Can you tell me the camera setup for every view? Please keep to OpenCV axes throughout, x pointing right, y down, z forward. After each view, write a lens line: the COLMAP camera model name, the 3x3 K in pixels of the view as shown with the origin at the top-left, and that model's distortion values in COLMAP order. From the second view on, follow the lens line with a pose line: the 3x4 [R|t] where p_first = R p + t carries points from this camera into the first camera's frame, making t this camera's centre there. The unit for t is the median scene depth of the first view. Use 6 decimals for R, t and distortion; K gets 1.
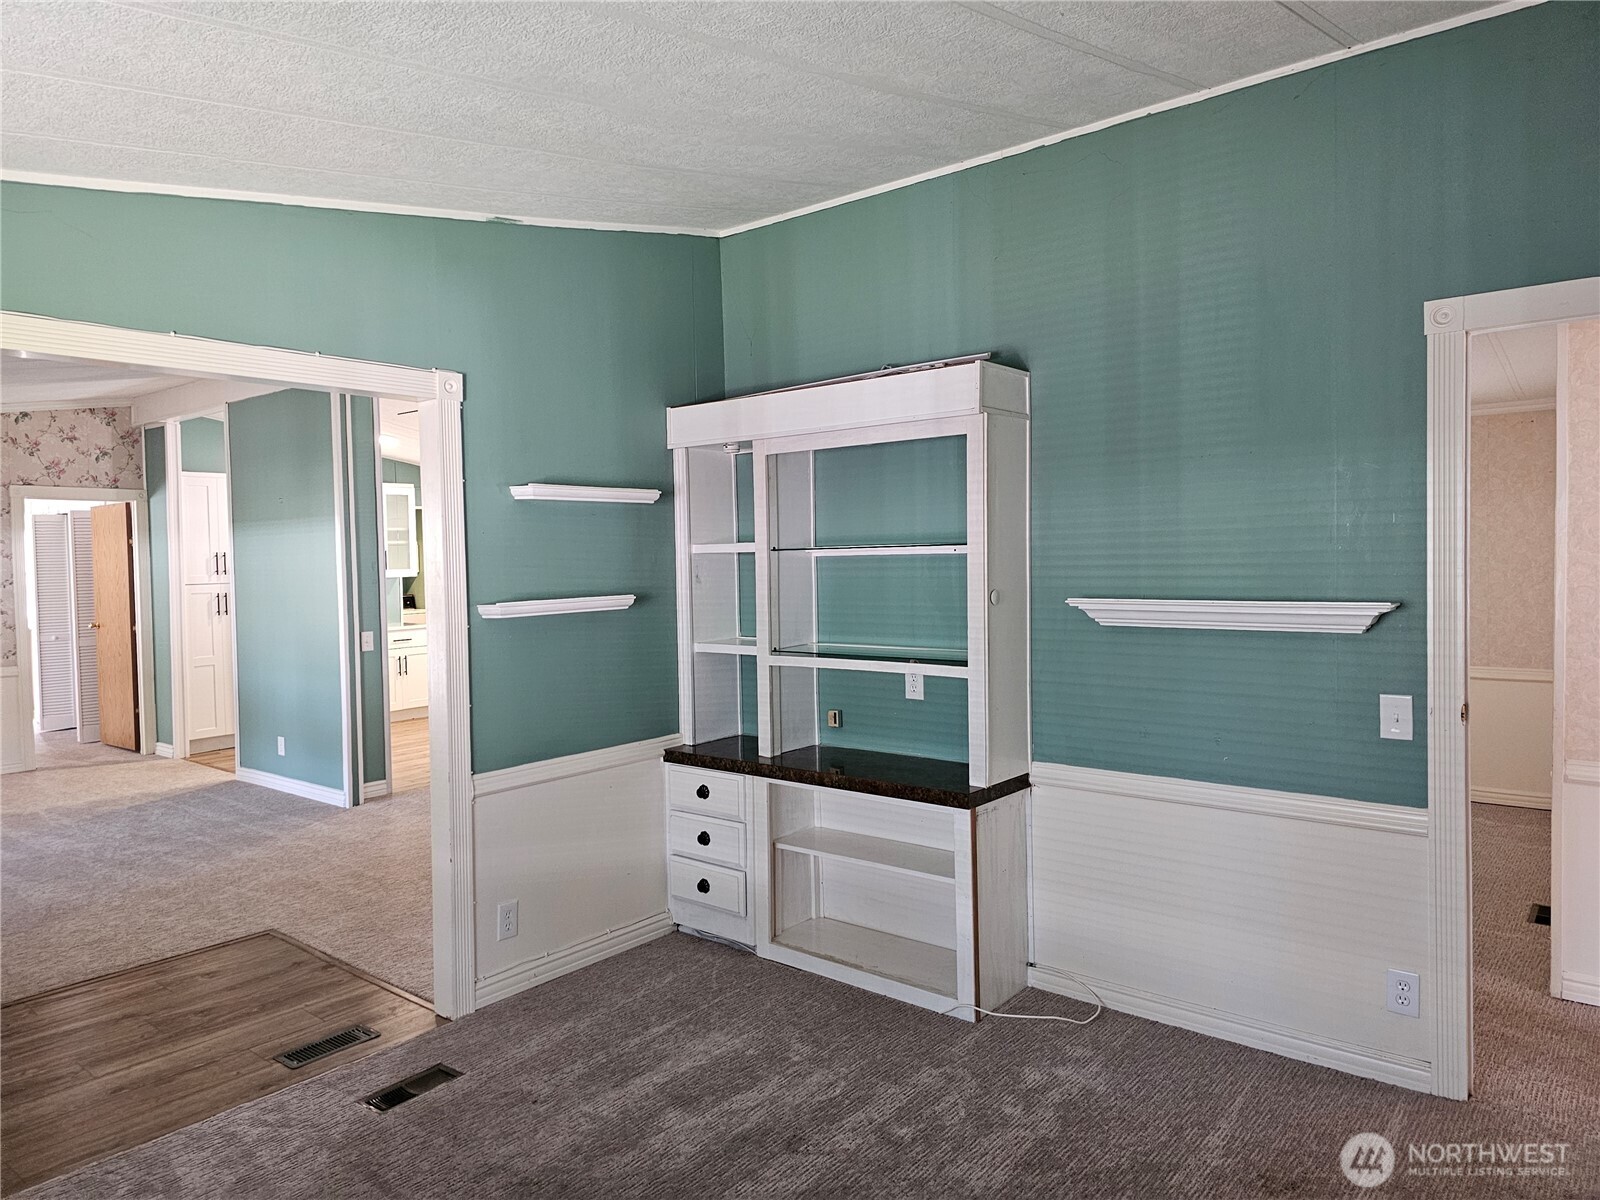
lens RADIAL K [[1070.2, 0, 771.5], [0, 1070.2, 586.8], [0, 0, 1]] dist [0.078229, -0.079377]
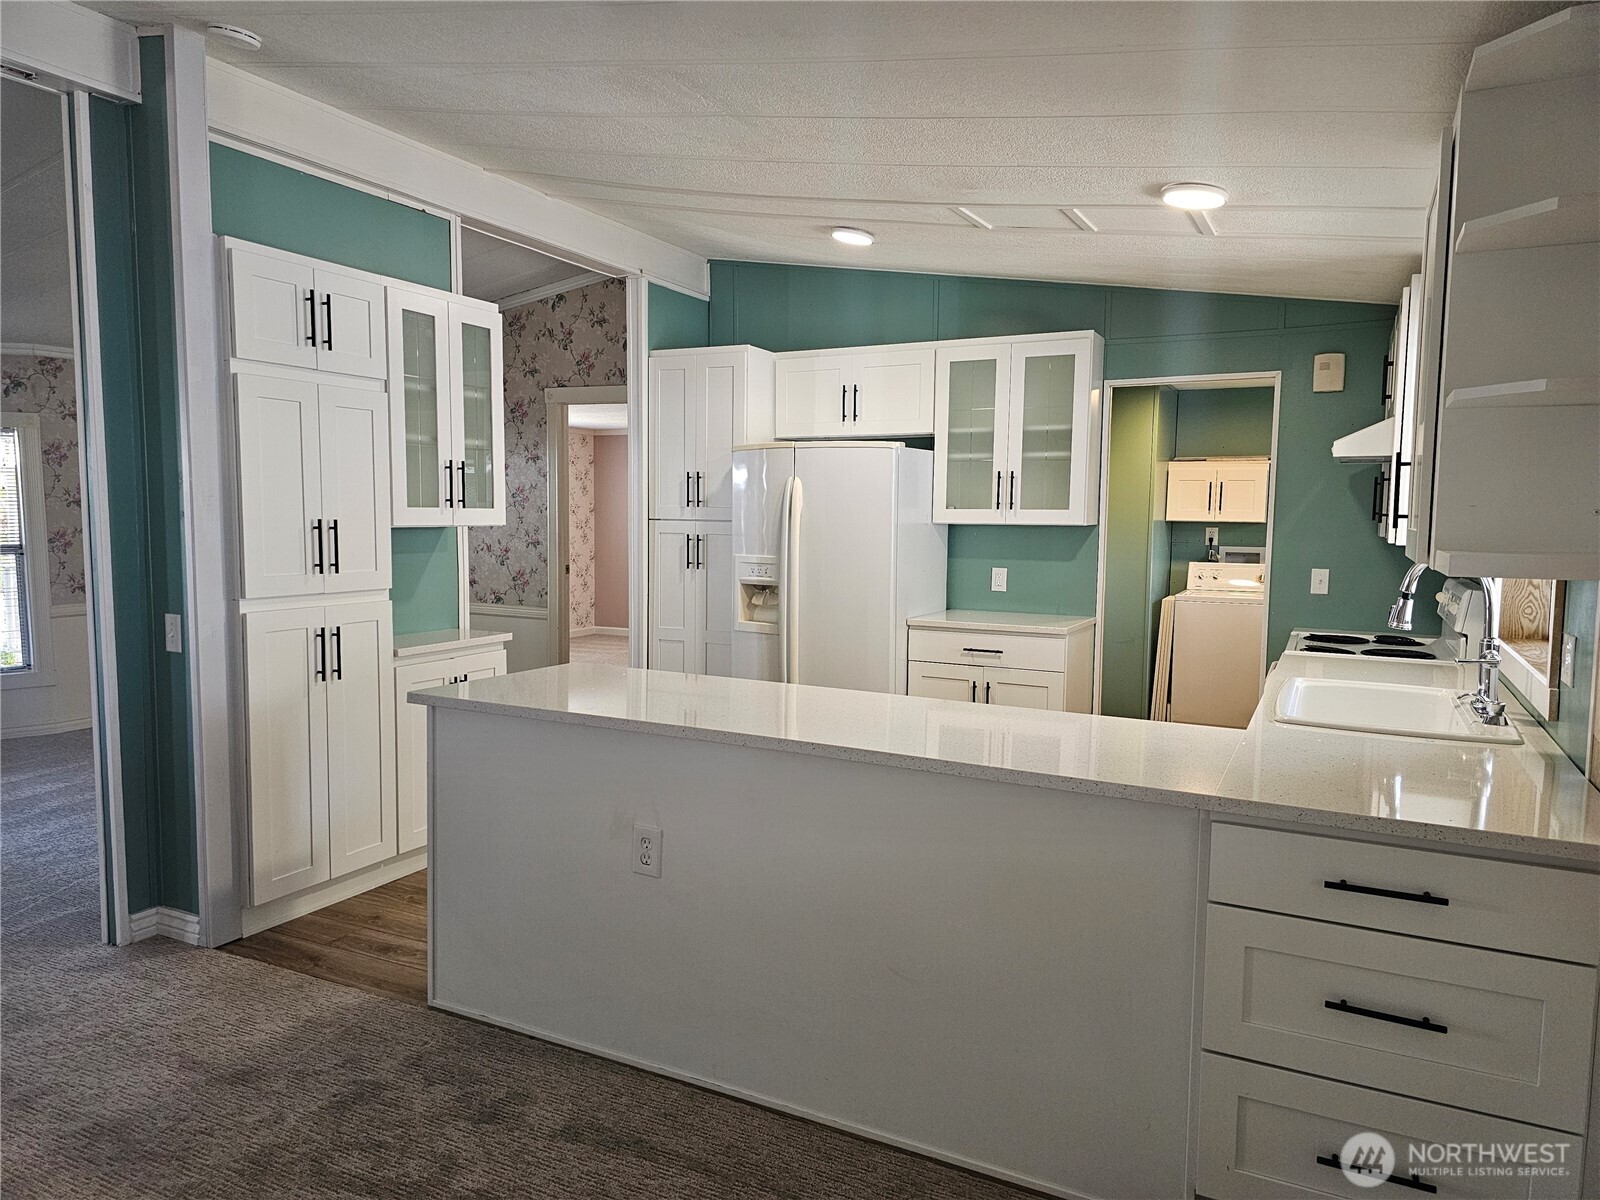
lens RADIAL K [[1070.2, 0, 777.2], [0, 1070.2, 605.9], [0, 0, 1]] dist [0.078229, -0.079377]
pose [[0.215950, 0.111929, -0.969968, 0.136864], [-0.045549, 0.993481, 0.104501, -0.021863], [0.975341, 0.021614, 0.219641, 0.940472]]
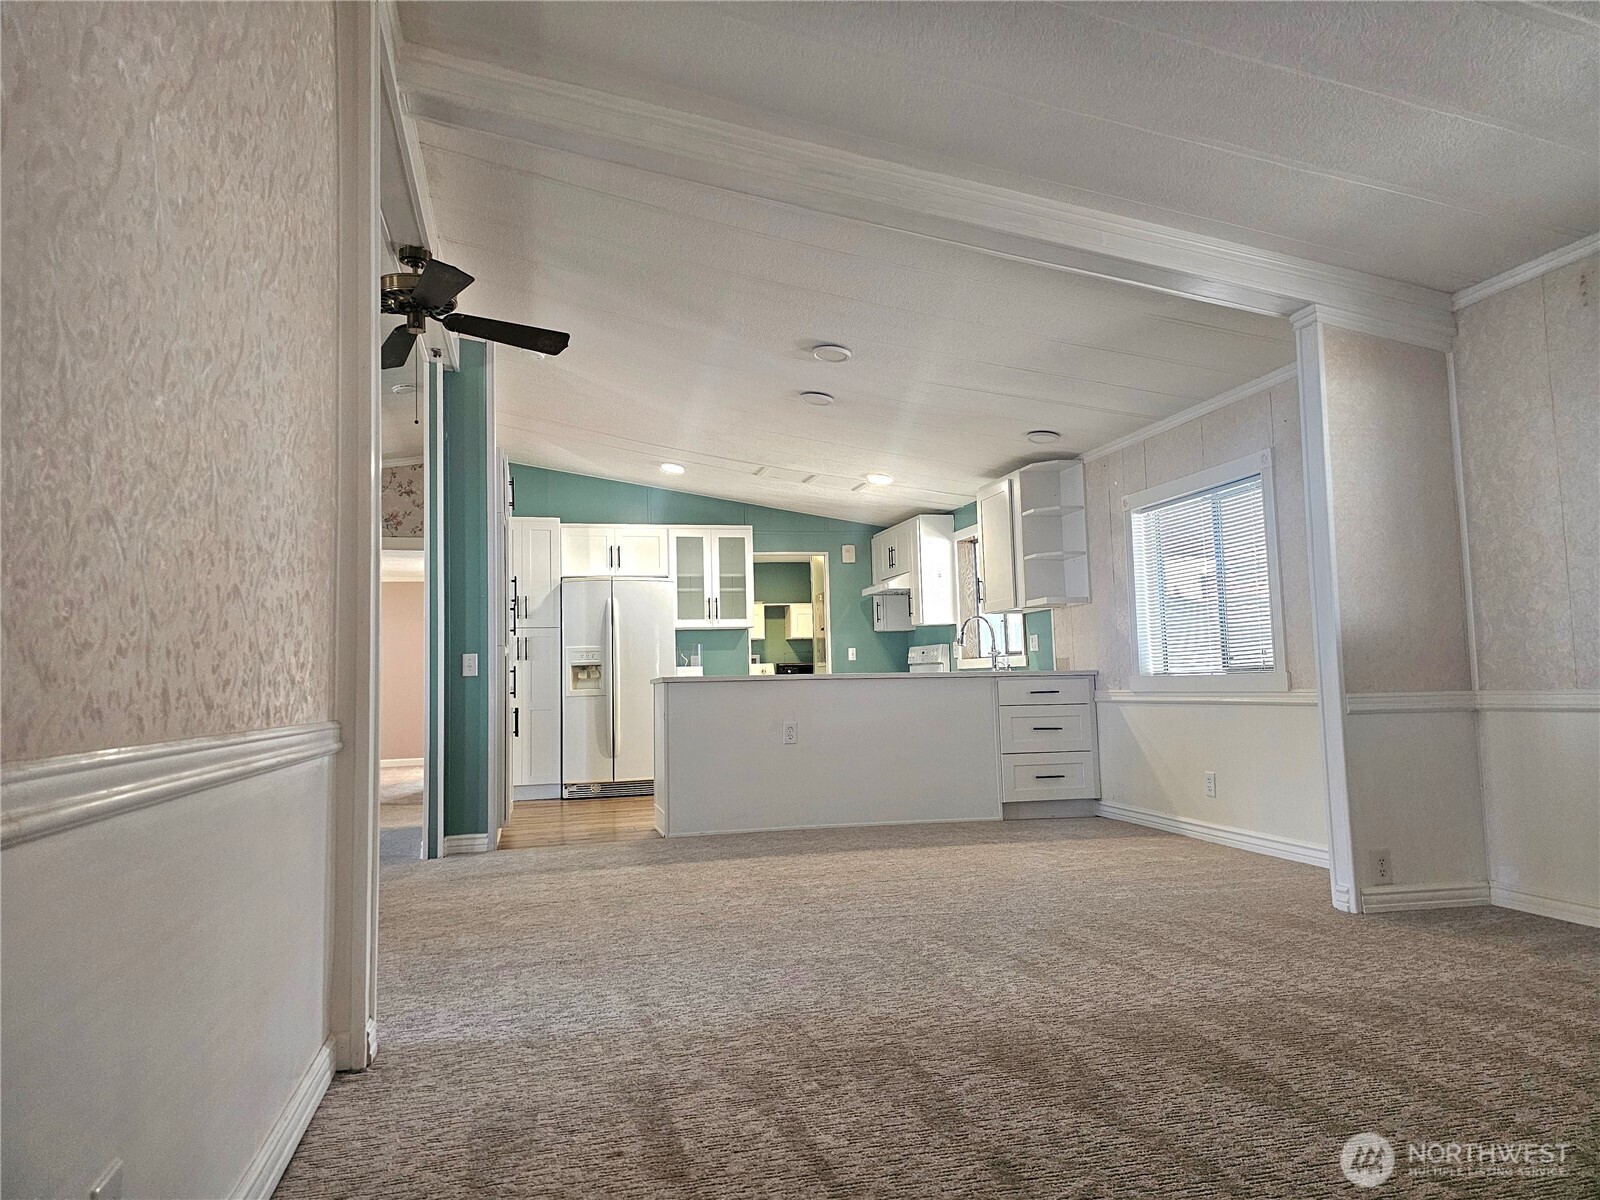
lens RADIAL K [[1070.2, 0, 771.9], [0, 1070.2, 603.4], [0, 0, 1]] dist [0.078229, -0.079377]
pose [[0.796339, -0.044548, -0.603208, 0.266404], [-0.011225, 0.996024, -0.088377, 0.060185], [0.604747, 0.077149, 0.792672, 0.379607]]
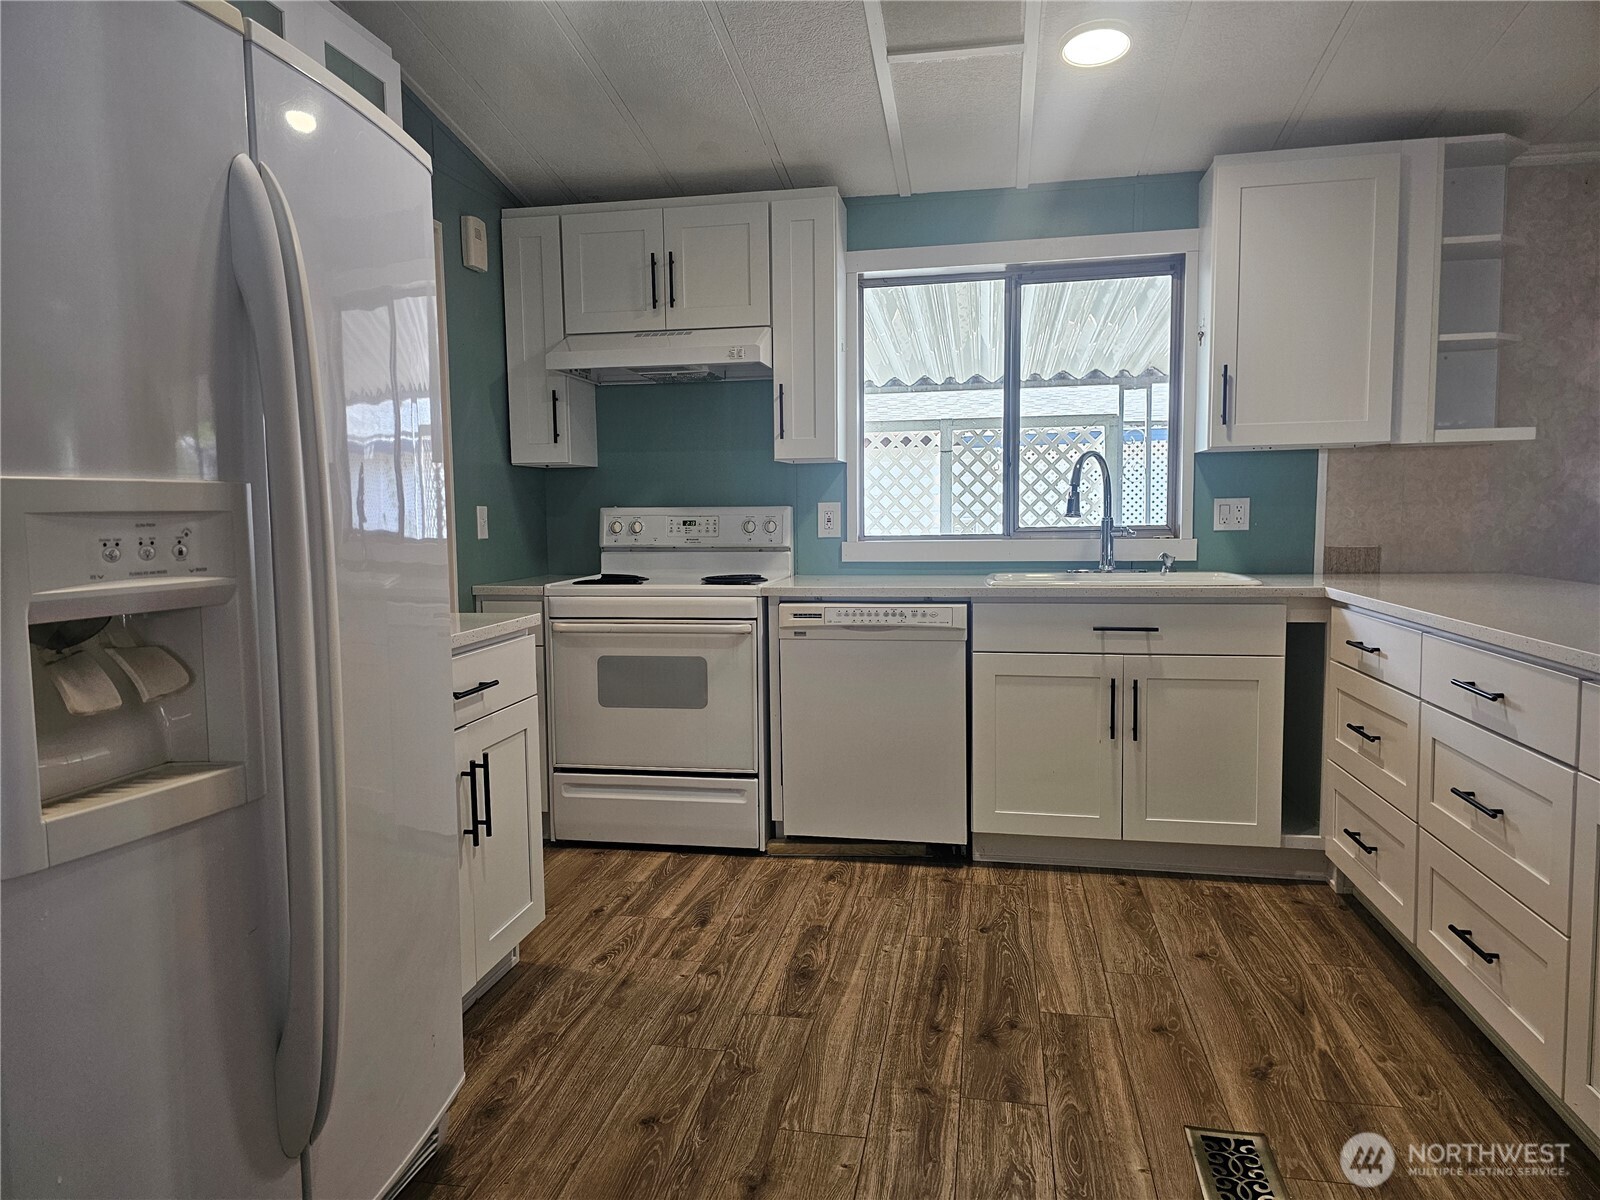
lens RADIAL K [[1070.2, 0, 766.4], [0, 1070.2, 605.1], [0, 0, 1]] dist [0.078229, -0.079377]
pose [[0.877805, -0.034914, 0.477744, -0.467161], [0.010688, 0.998520, 0.053334, 0.023759], [-0.478899, -0.041710, 0.876879, 0.908295]]
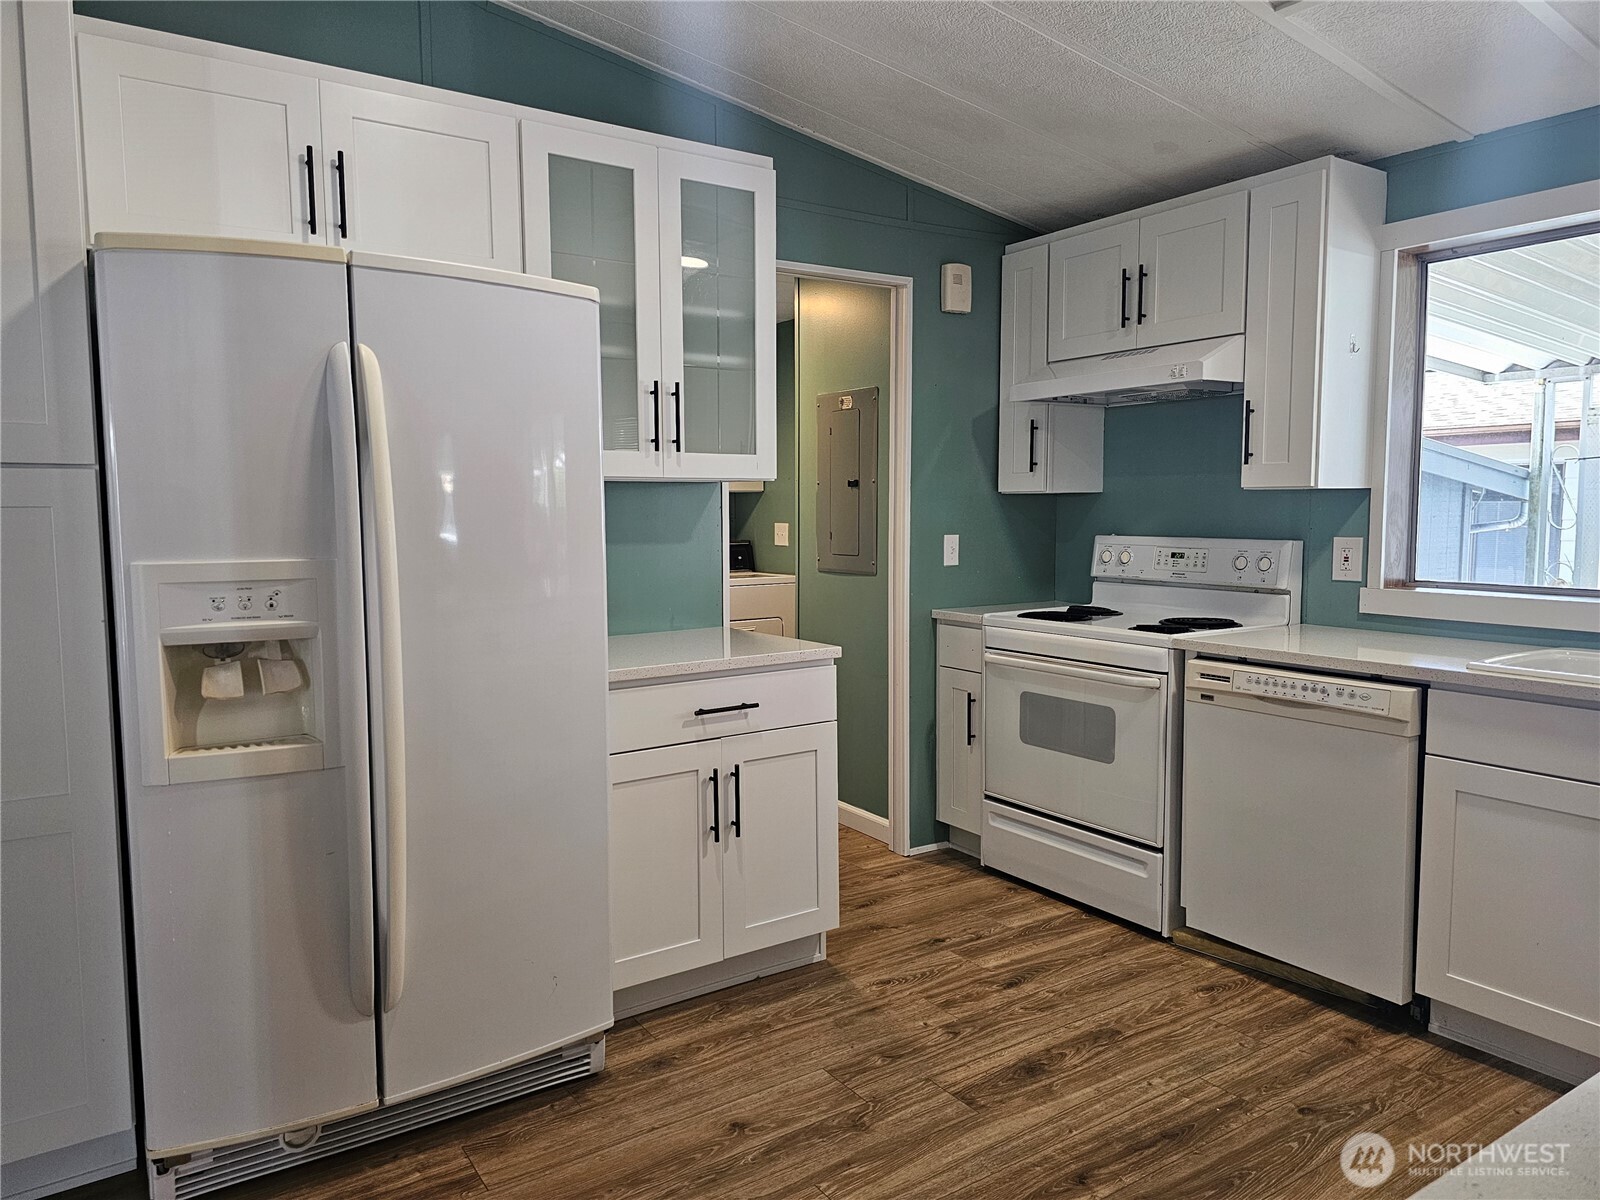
lens RADIAL K [[1070.2, 0, 769.2], [0, 1070.2, 597.8], [0, 0, 1]] dist [0.078229, -0.079377]
pose [[0.957732, 0.038032, -0.285136, -0.302533], [-0.021206, 0.997859, 0.061868, 0.005911], [0.286879, -0.053207, 0.956488, 0.883399]]
